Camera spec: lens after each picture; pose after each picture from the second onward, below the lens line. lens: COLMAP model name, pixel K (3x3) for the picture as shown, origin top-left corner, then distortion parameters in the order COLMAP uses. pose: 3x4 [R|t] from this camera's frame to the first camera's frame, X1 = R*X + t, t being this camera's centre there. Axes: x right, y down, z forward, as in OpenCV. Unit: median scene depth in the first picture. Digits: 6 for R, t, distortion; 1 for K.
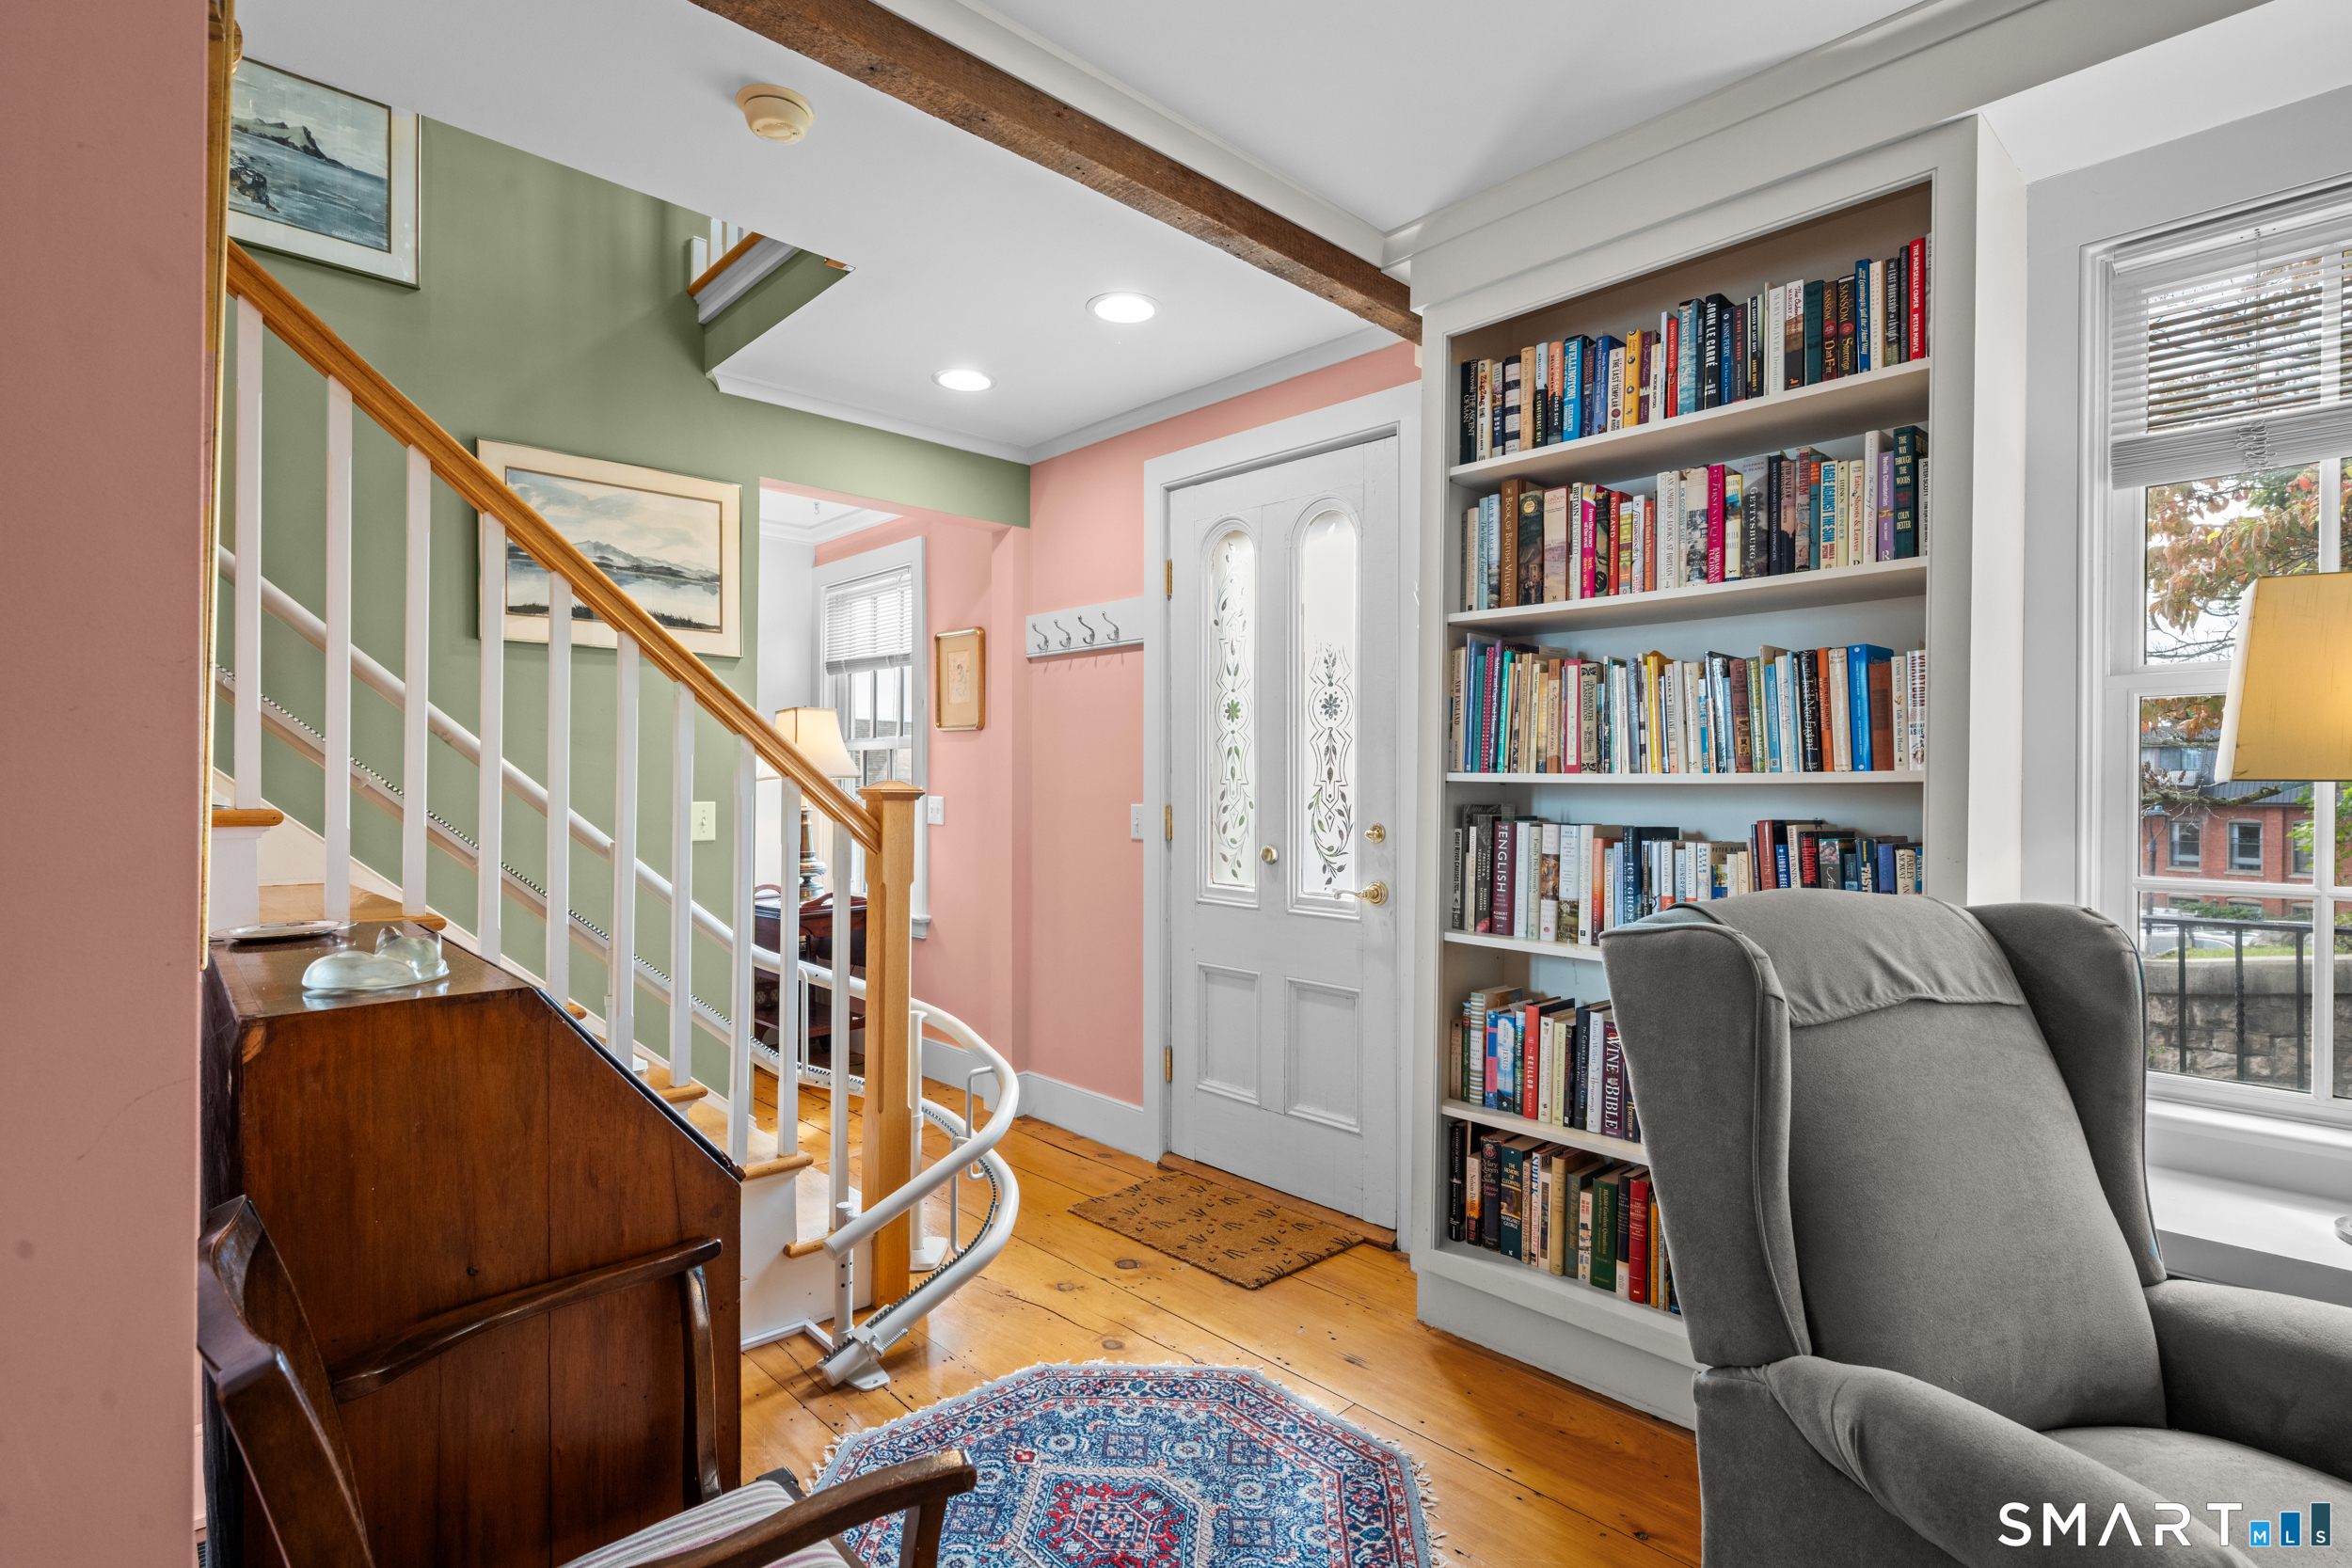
lens RADIAL K [[1171.2, 0, 1176.0], [0, 1171.2, 784.0], [0, 0, 1]] dist [-0.015787, 0.000373]
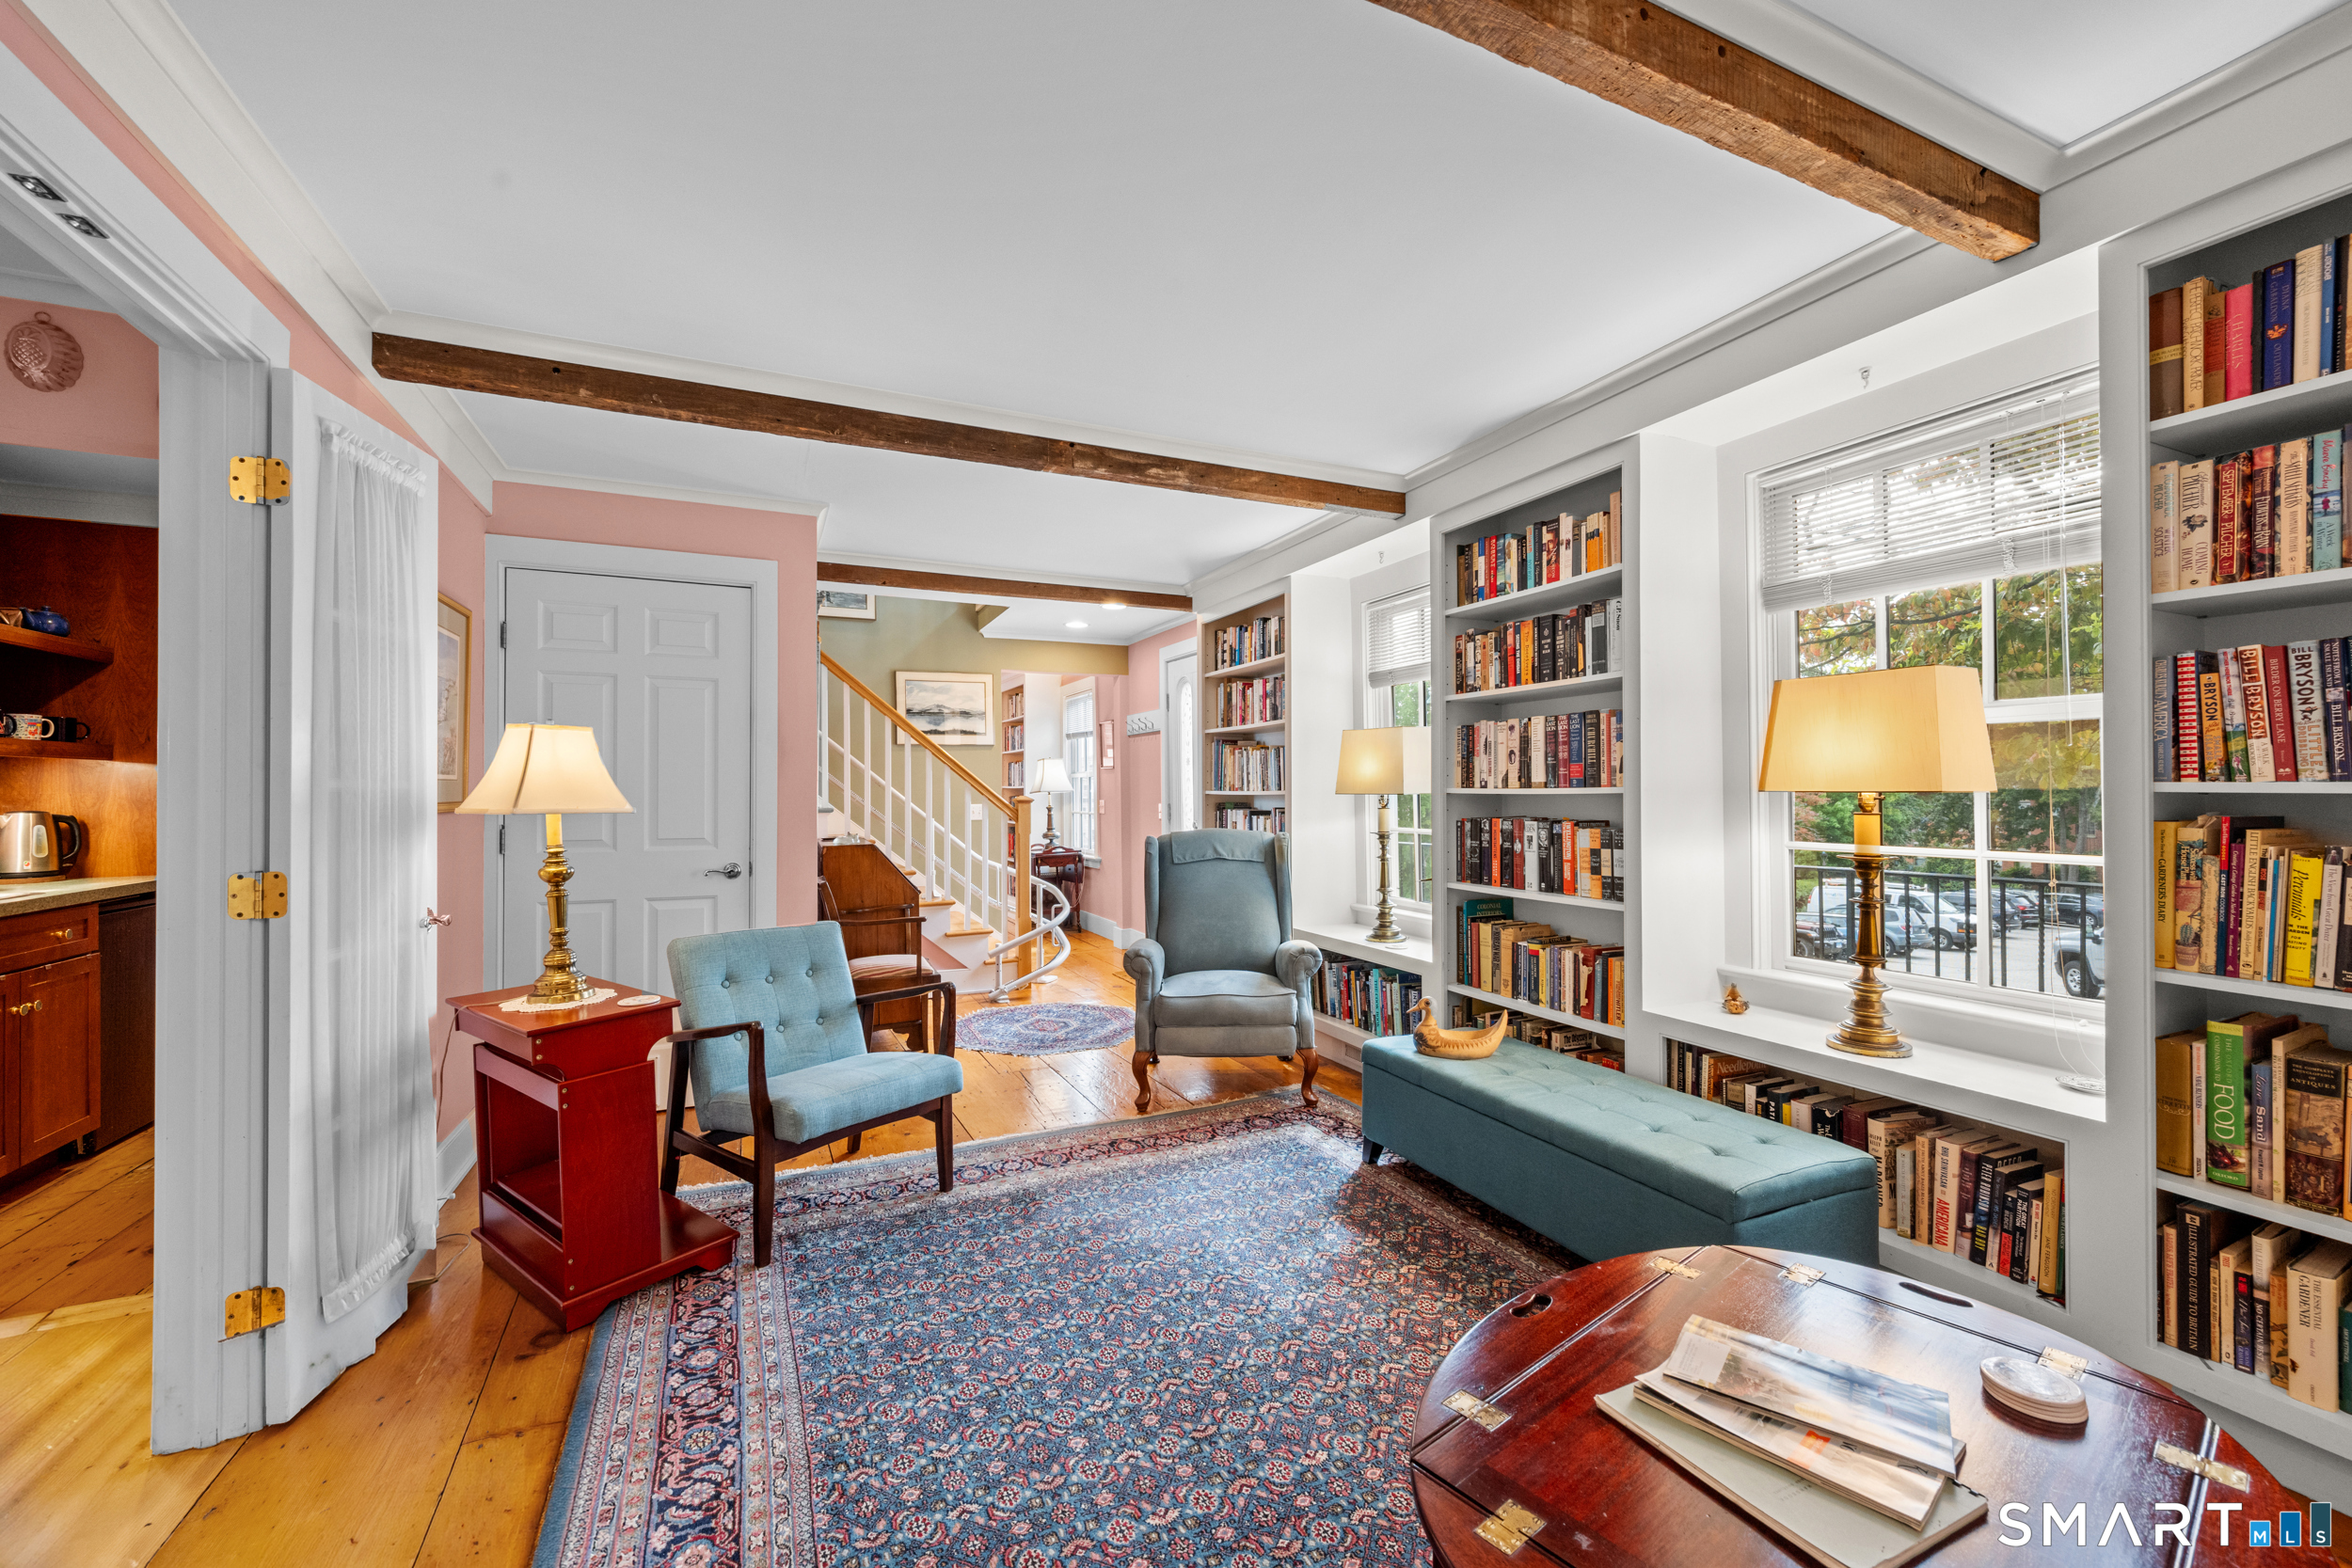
lens RADIAL K [[928.5, 0, 1176.0], [0, 928.5, 784.0], [0, 0, 1]] dist [0.001410, 0.000250]
pose [[0.946741, -0.011306, -0.321798, 0.904430], [0.011903, 0.999929, -0.000110, -0.025116], [0.321776, -0.003726, 0.946808, -1.075457]]
